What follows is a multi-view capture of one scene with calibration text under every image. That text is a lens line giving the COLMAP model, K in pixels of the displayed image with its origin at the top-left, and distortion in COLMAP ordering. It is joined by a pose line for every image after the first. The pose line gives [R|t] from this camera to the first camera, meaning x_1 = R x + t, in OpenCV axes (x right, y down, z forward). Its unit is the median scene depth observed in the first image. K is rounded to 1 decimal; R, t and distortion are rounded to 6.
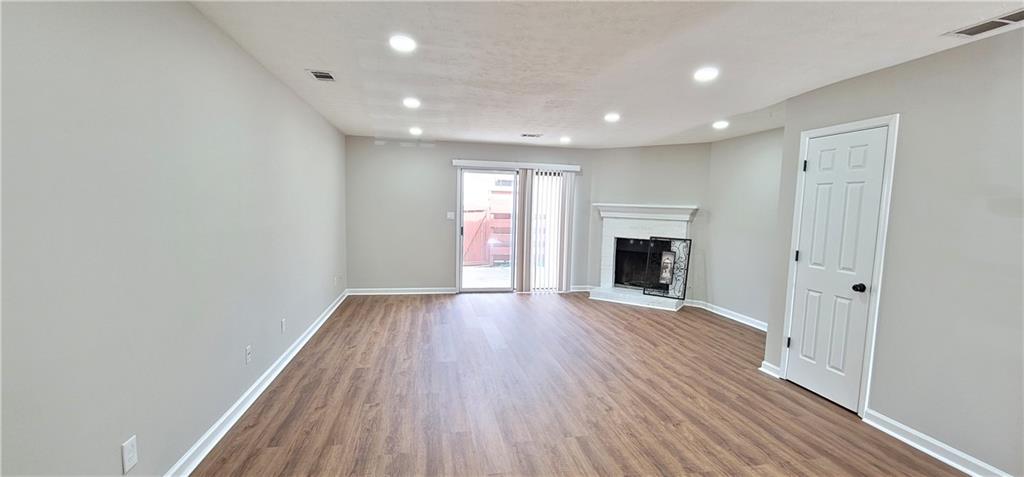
lens RADIAL K [[430.0, 0, 512.0], [0, 430.0, 238.5], [0, 0, 1]] dist [0.000201, -0.000025]
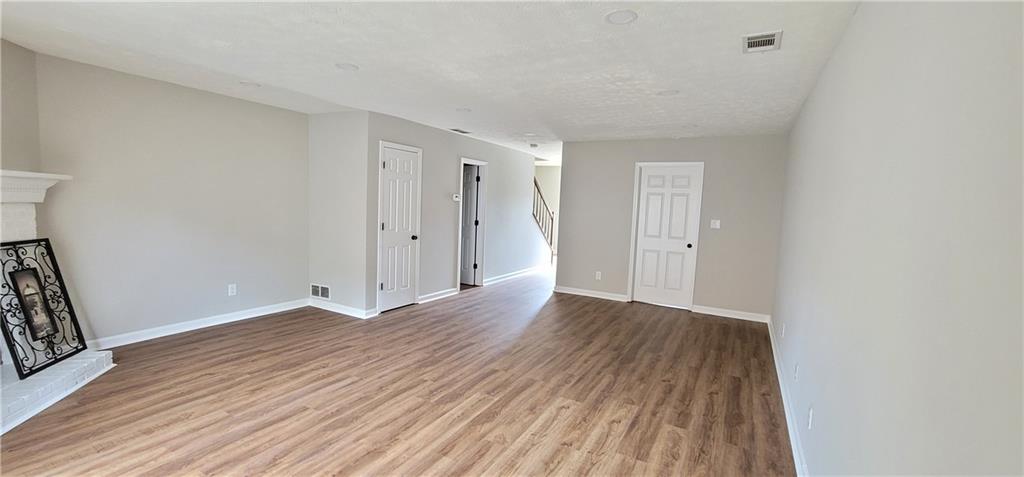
lens RADIAL K [[430.0, 0, 512.0], [0, 430.0, 238.5], [0, 0, 1]] dist [0.000201, -0.000025]
pose [[-0.768154, -0.110242, 0.630703, -0.548526], [-0.014077, 0.987735, 0.155503, -0.139648], [-0.640110, 0.110572, -0.760285, 1.673513]]
